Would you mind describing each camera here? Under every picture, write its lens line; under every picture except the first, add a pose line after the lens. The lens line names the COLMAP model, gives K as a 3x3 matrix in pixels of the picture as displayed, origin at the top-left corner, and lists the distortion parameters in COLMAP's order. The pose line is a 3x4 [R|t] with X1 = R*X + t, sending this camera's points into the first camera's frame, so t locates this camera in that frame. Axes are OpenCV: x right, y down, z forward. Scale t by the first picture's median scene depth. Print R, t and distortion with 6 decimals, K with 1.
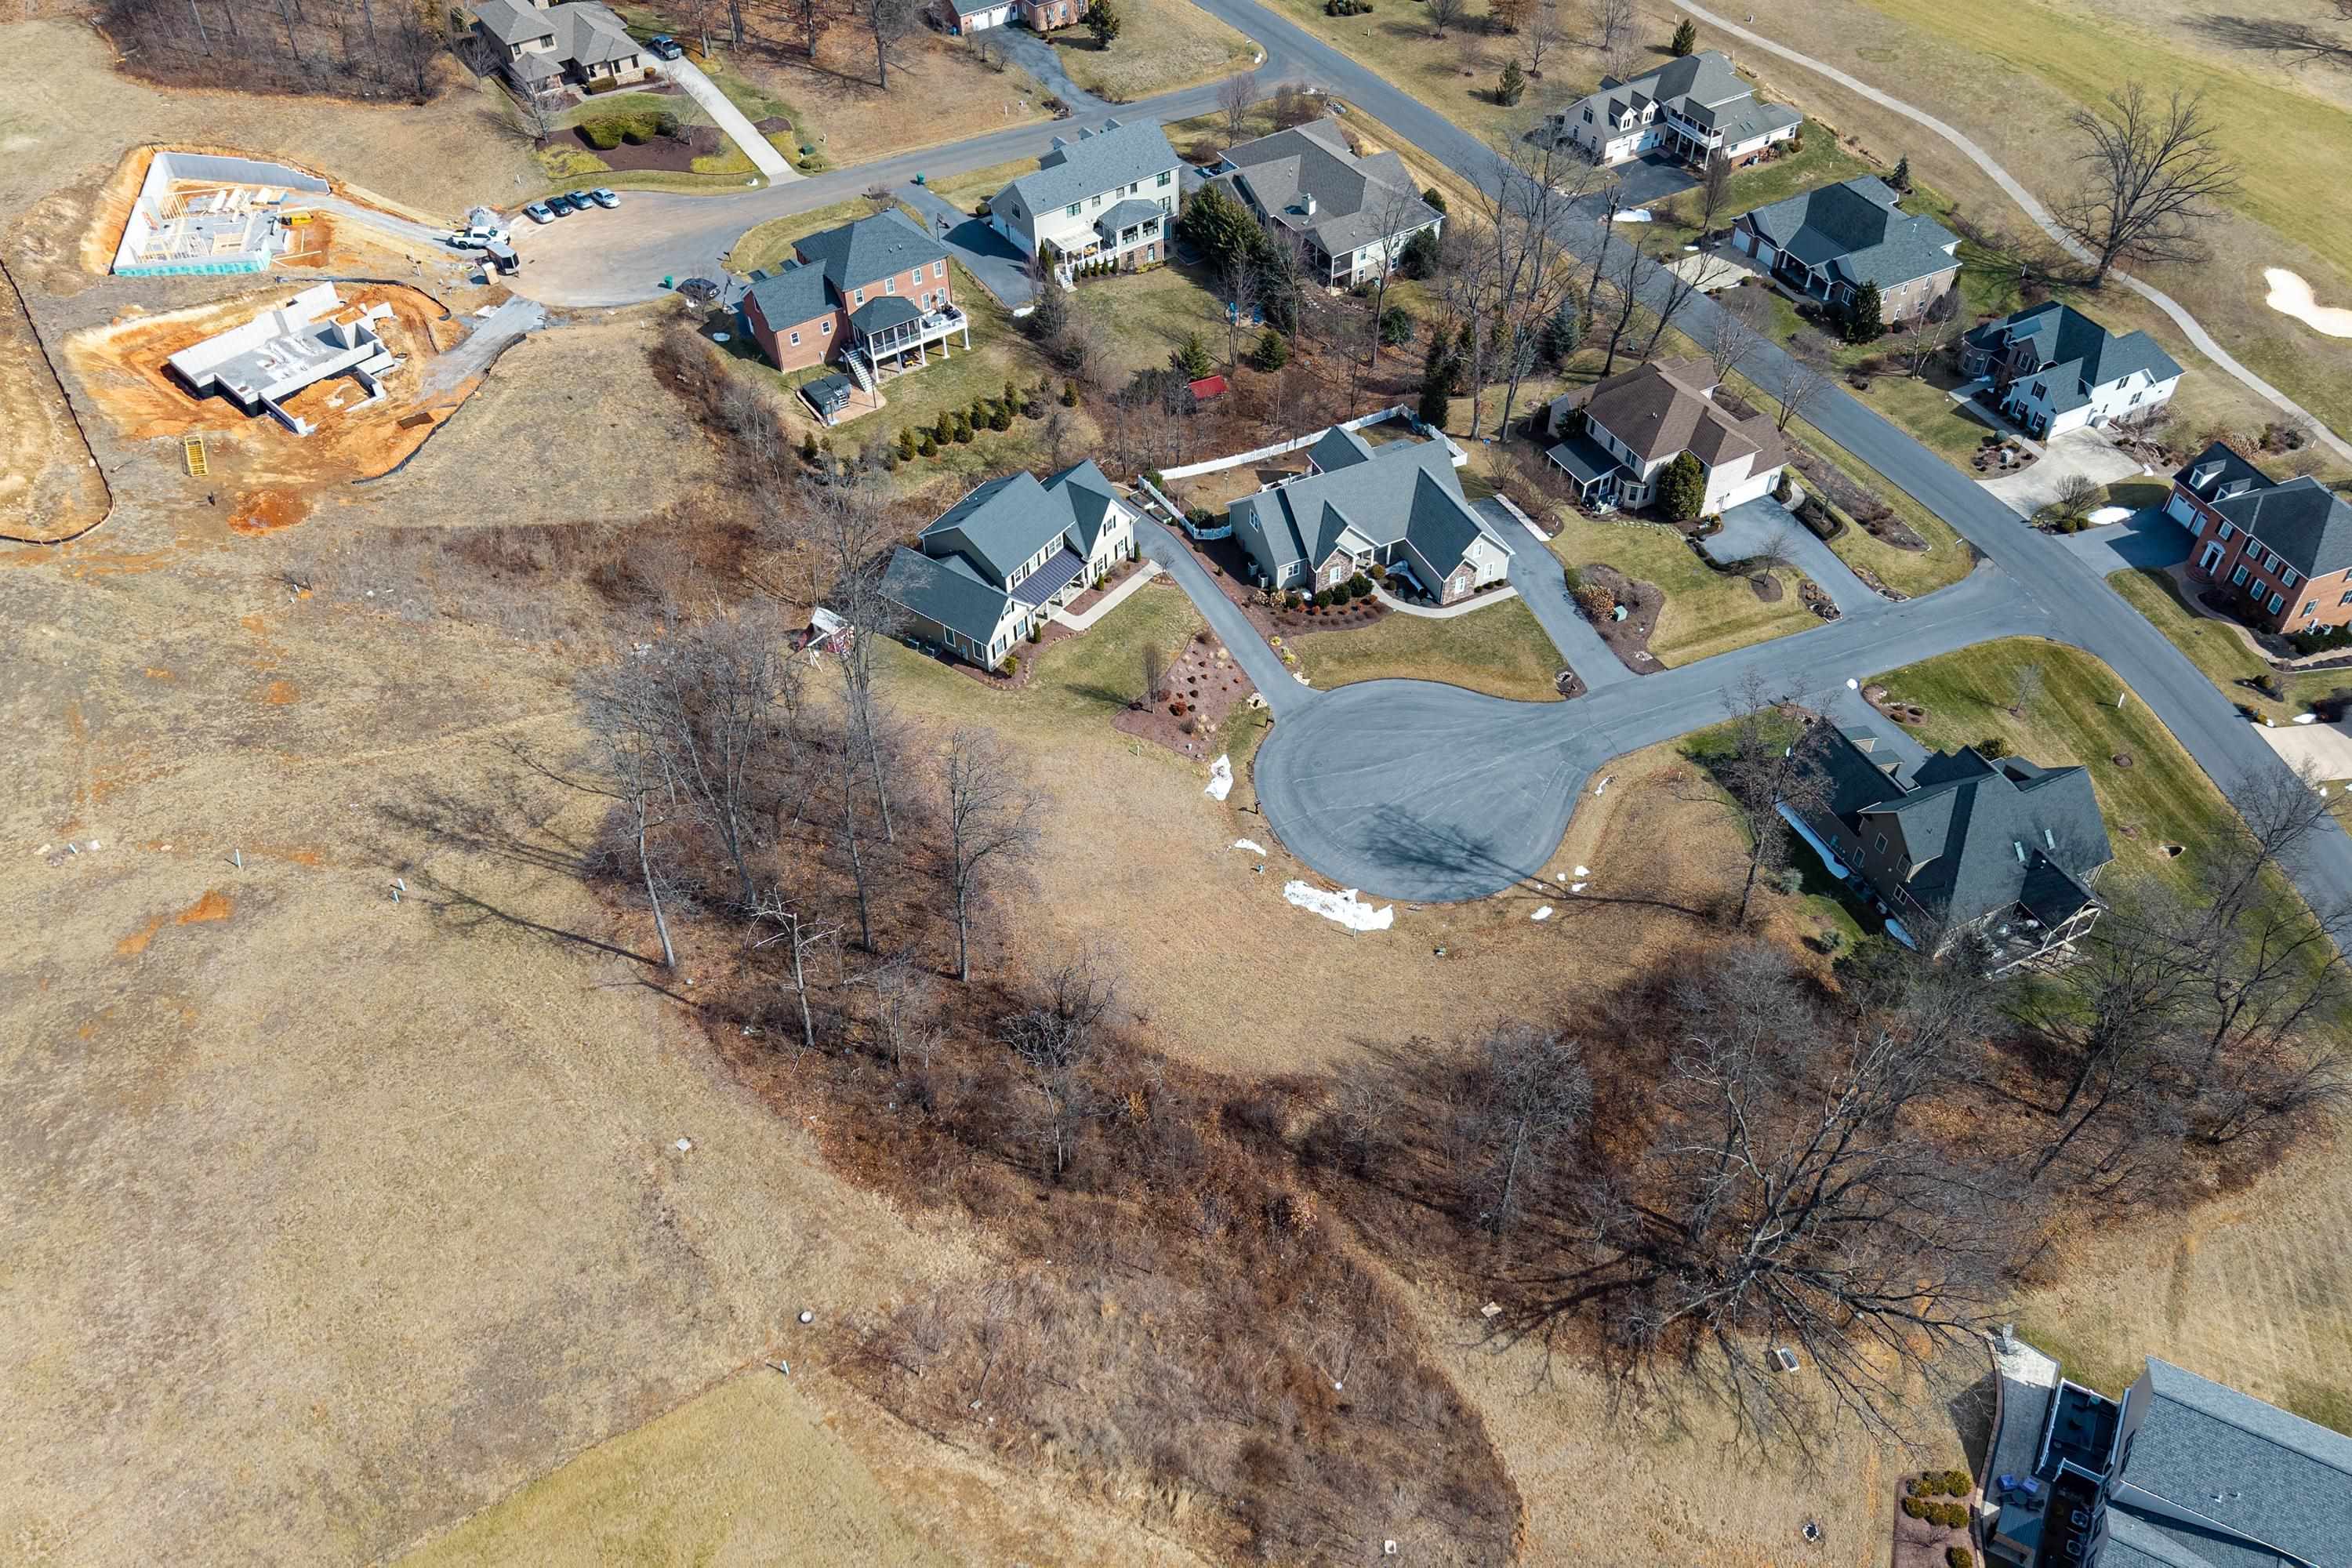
lens RADIAL K [[1853.4, 0, 1182.8], [0, 1853.4, 775.9], [0, 0, 1]] dist [0.064455, -0.106010]
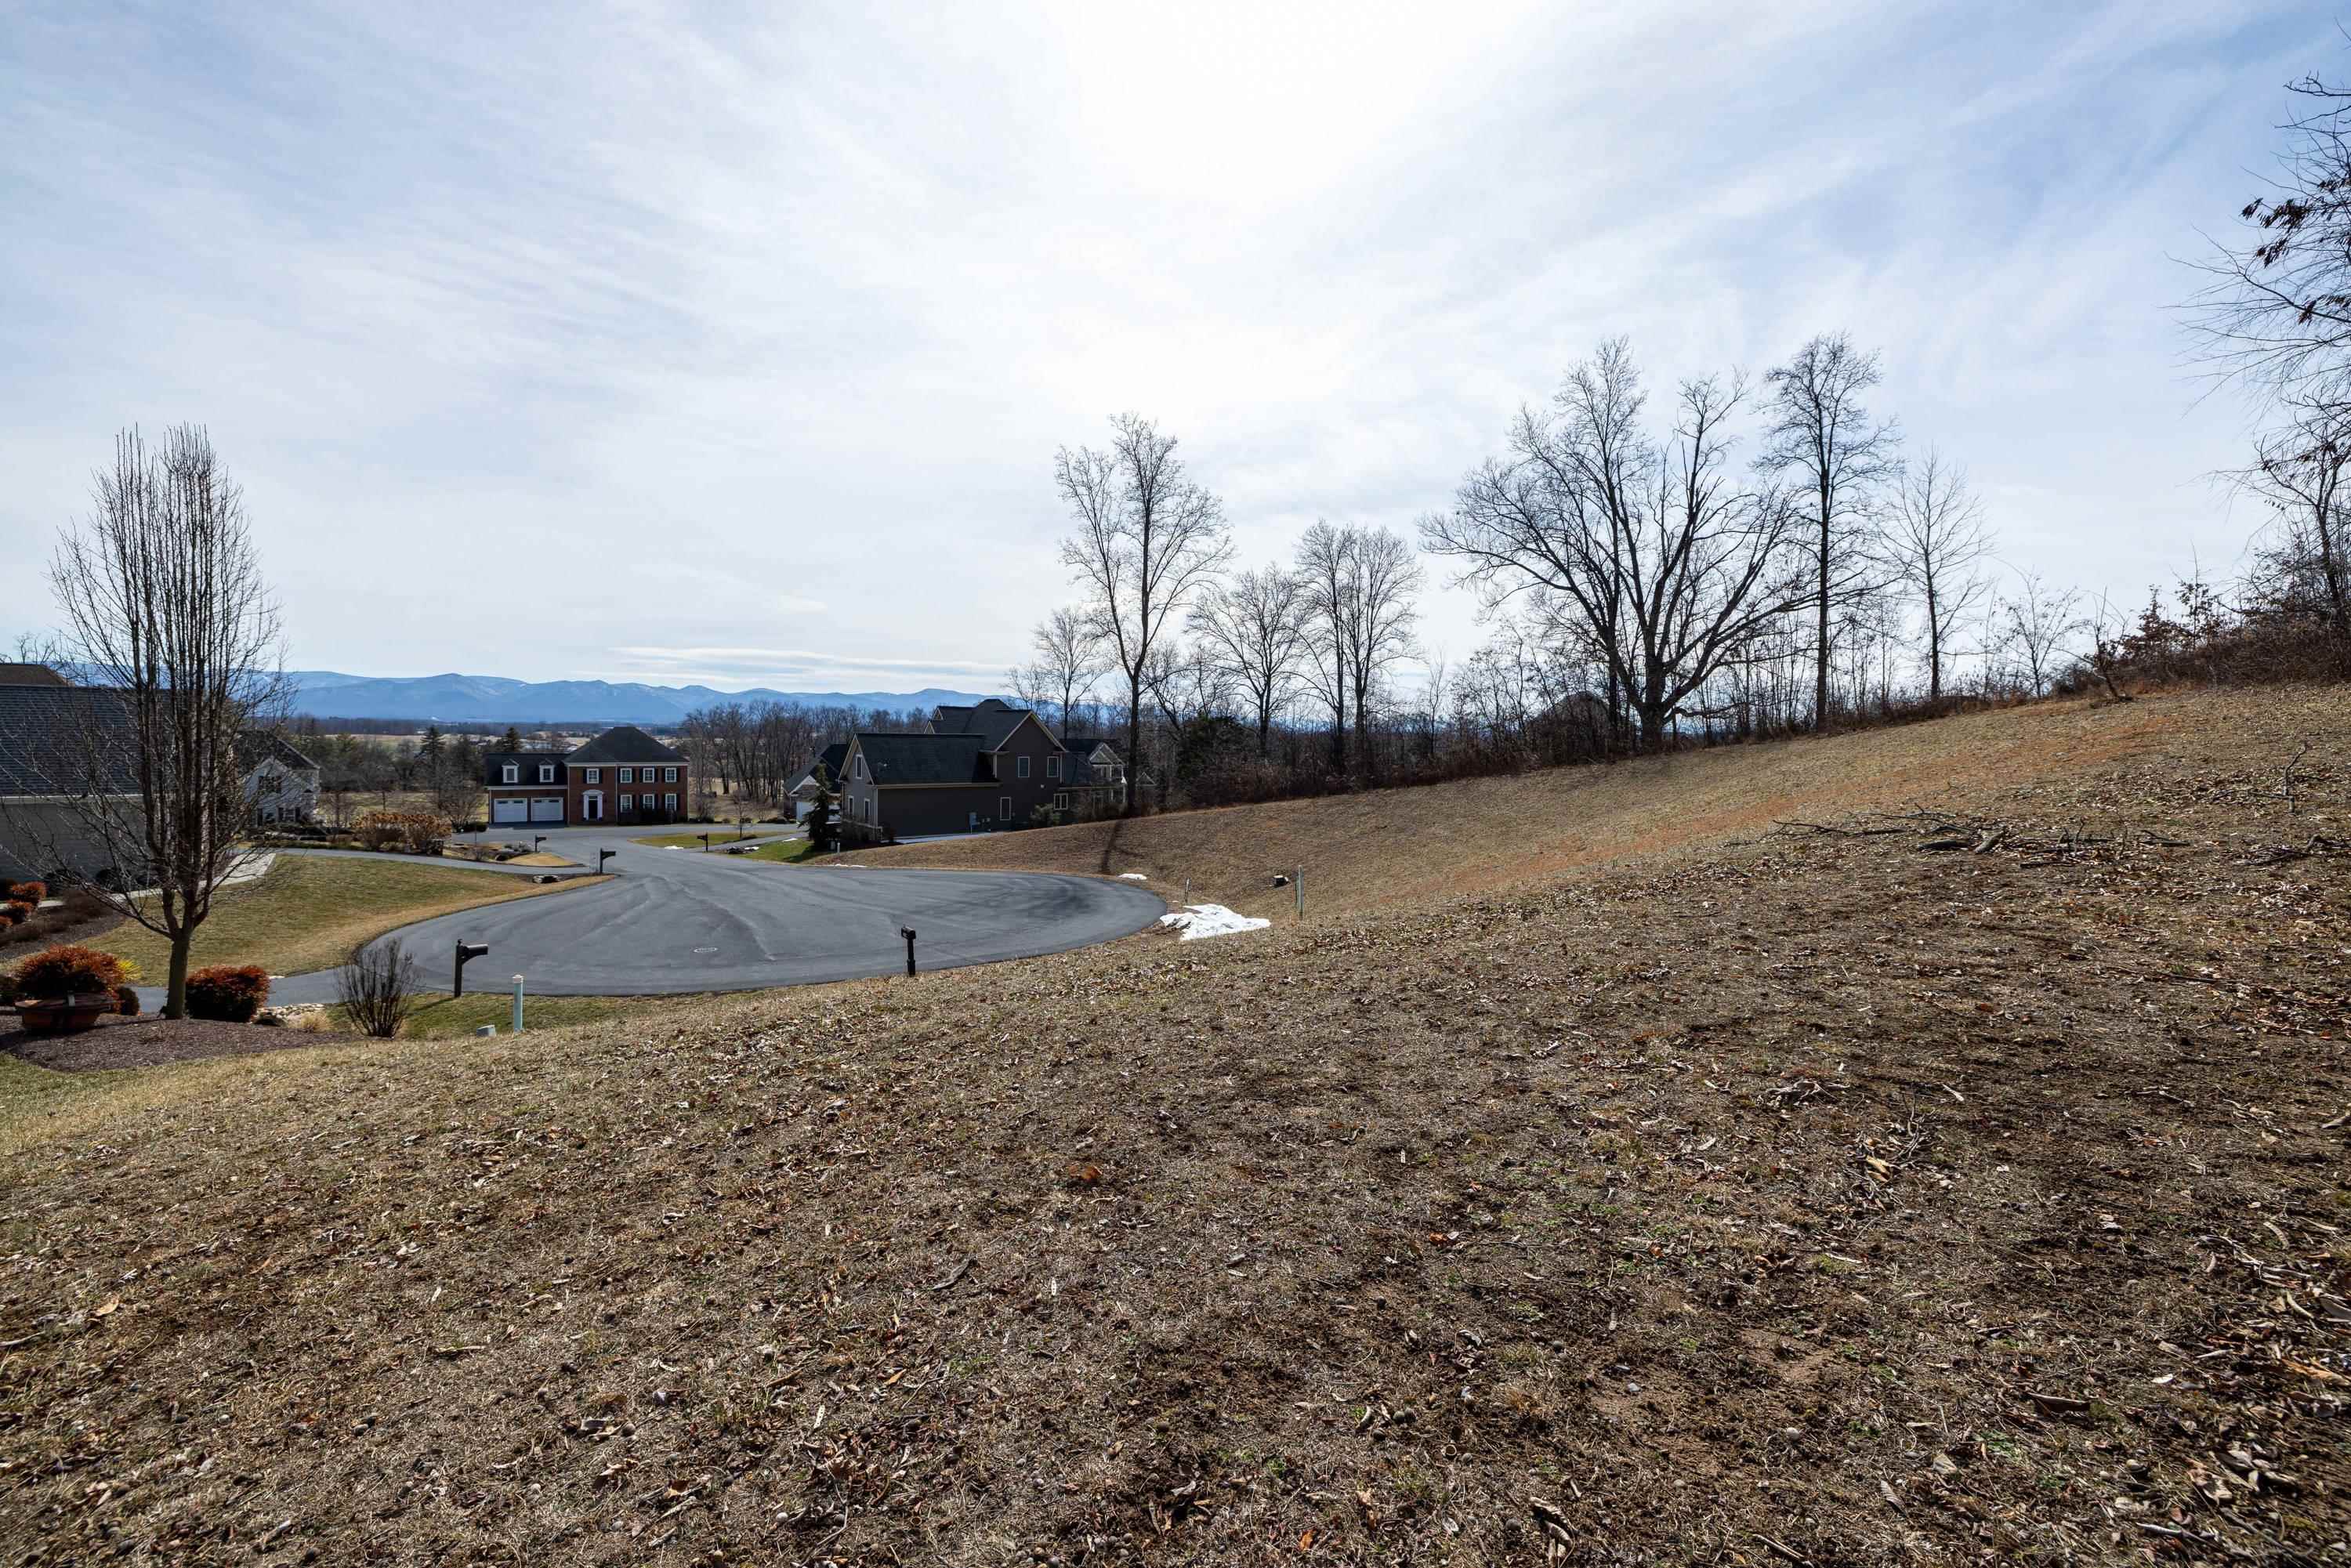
lens RADIAL K [[980.5, 0, 1181.9], [0, 980.5, 785.8], [0, 0, 1]] dist [-0.001189, 0.000248]
pose [[-0.232714, -0.057758, 0.970829, -0.115789], [0.680368, 0.703630, 0.204950, -0.004336], [-0.694941, 0.708215, -0.124448, 0.882956]]
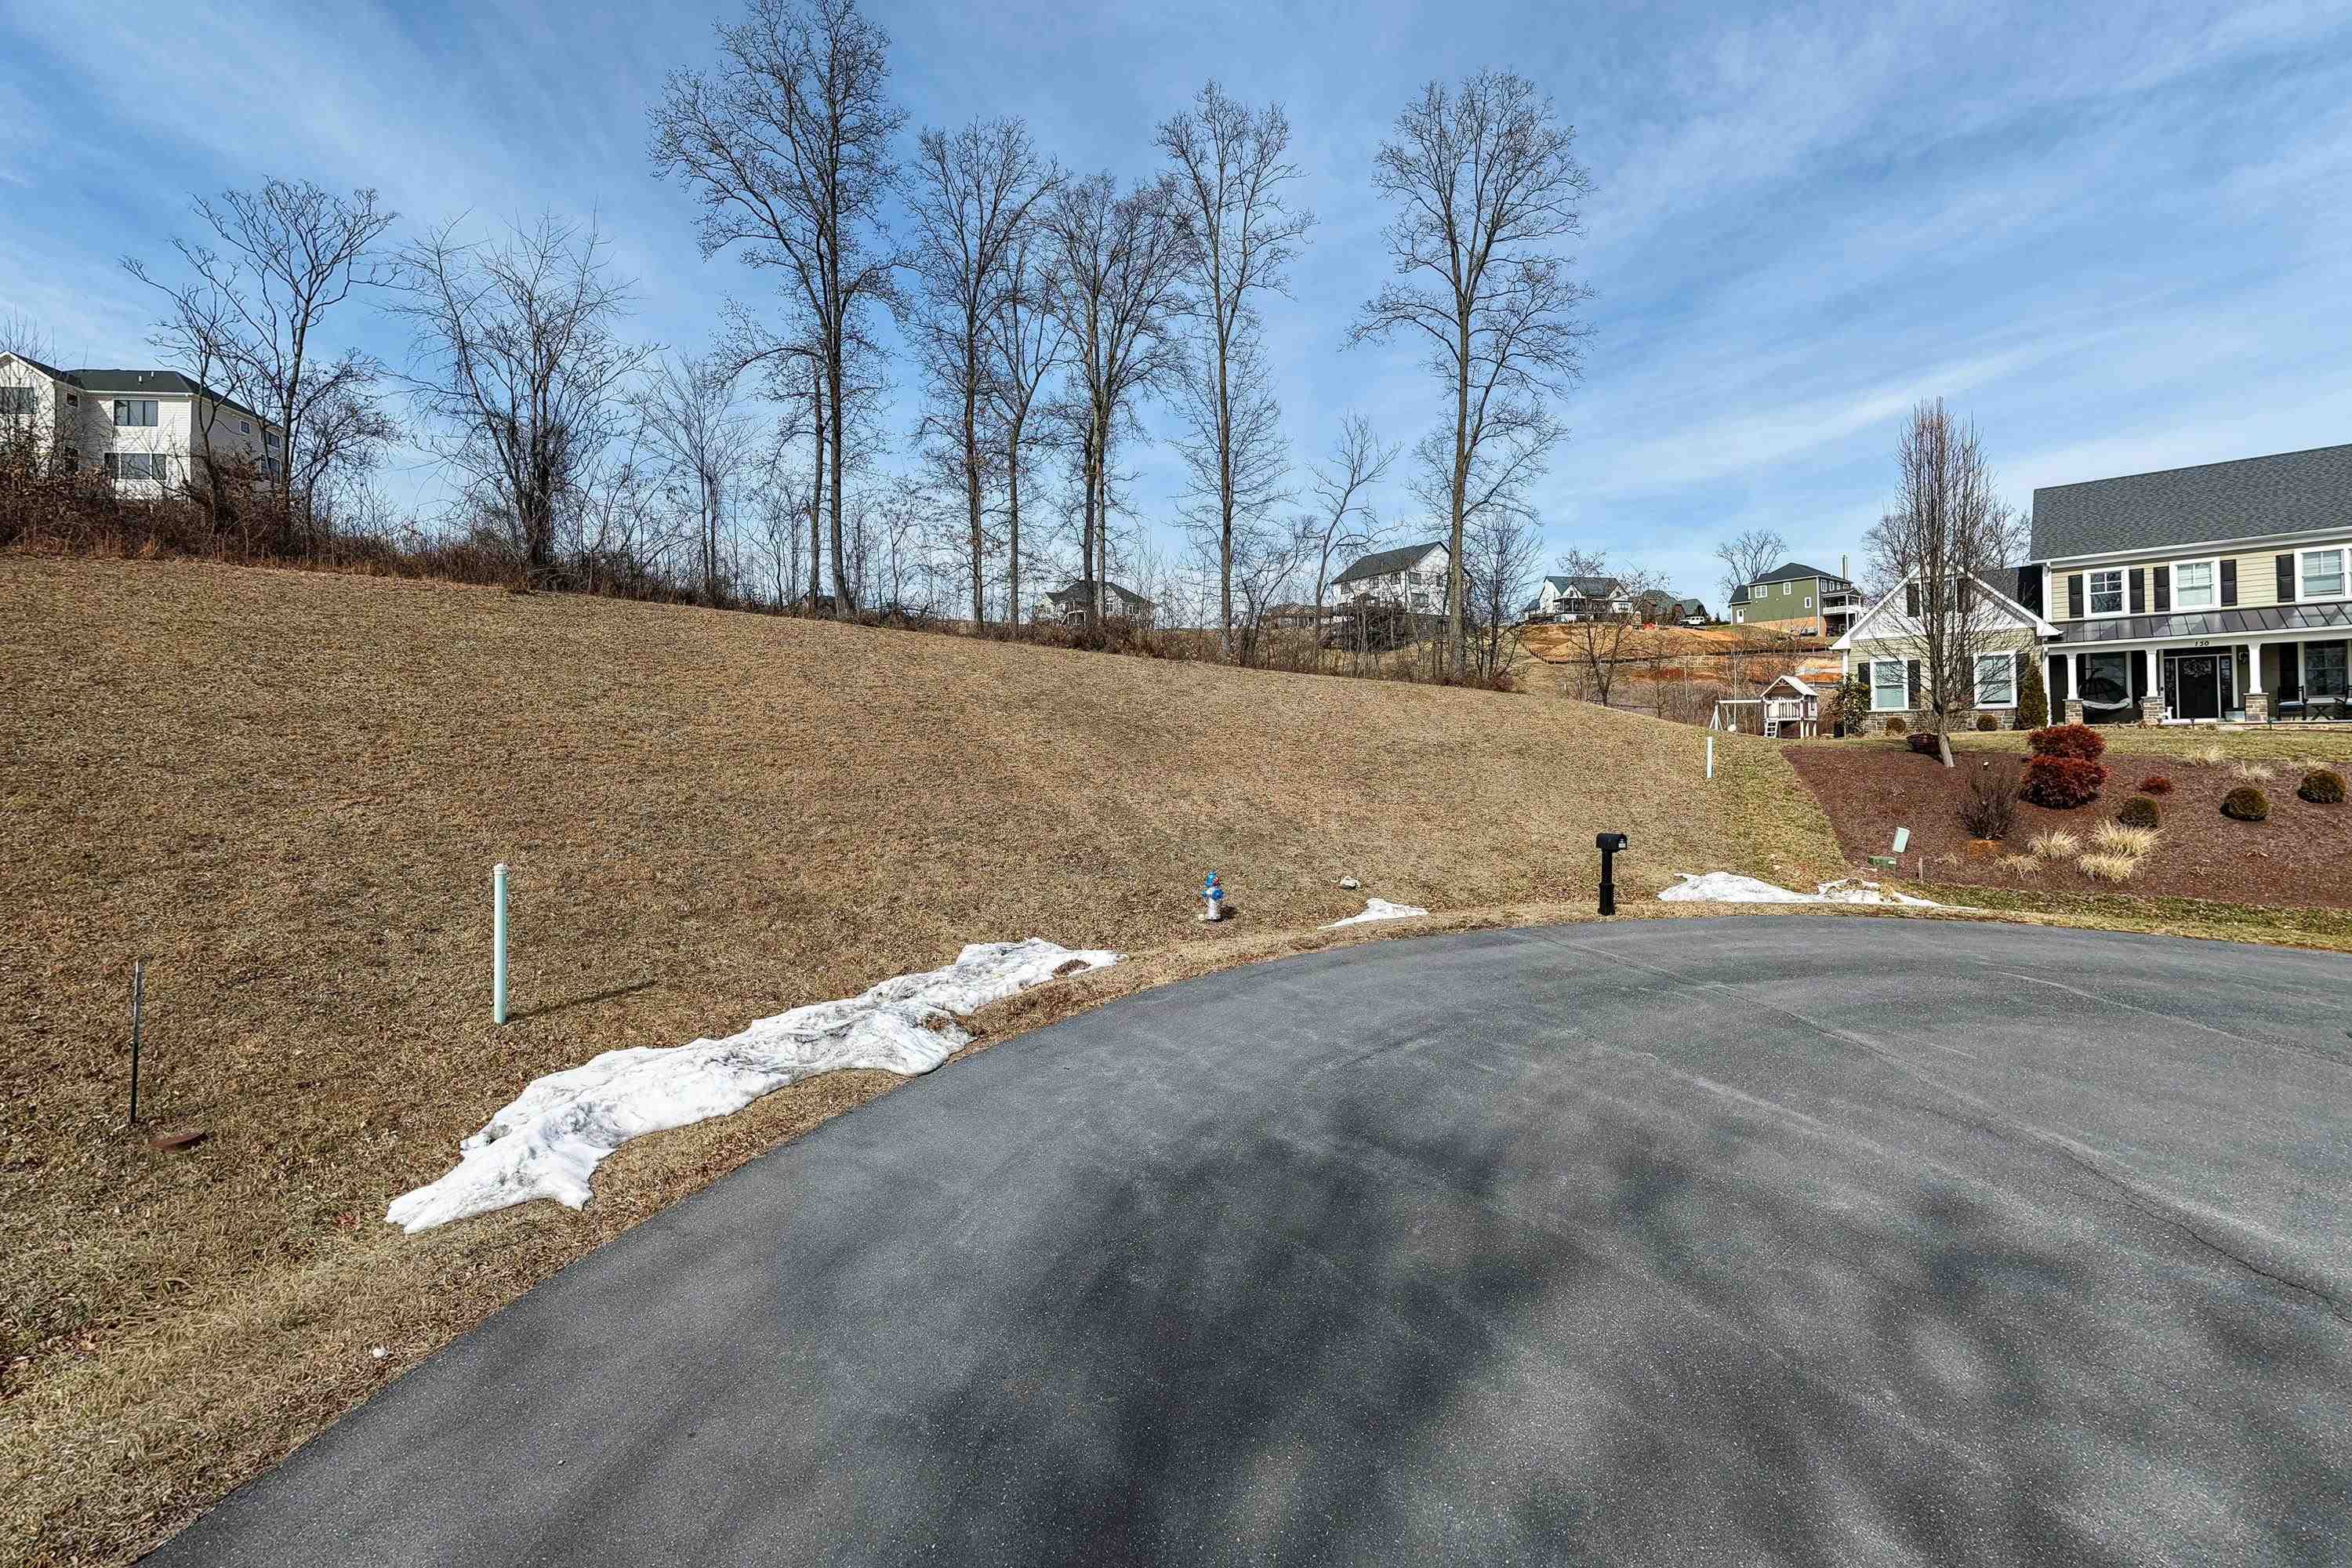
lens RADIAL K [[1002.9, 0, 1183.5], [0, 1002.9, 735.0], [0, 0, 1]] dist [-0.004275, 0.000423]
pose [[-0.133192, 0.001115, -0.991090, 0.137206], [-0.695333, 0.712481, 0.094247, 0.025350], [0.706238, 0.701690, -0.094121, 0.882389]]
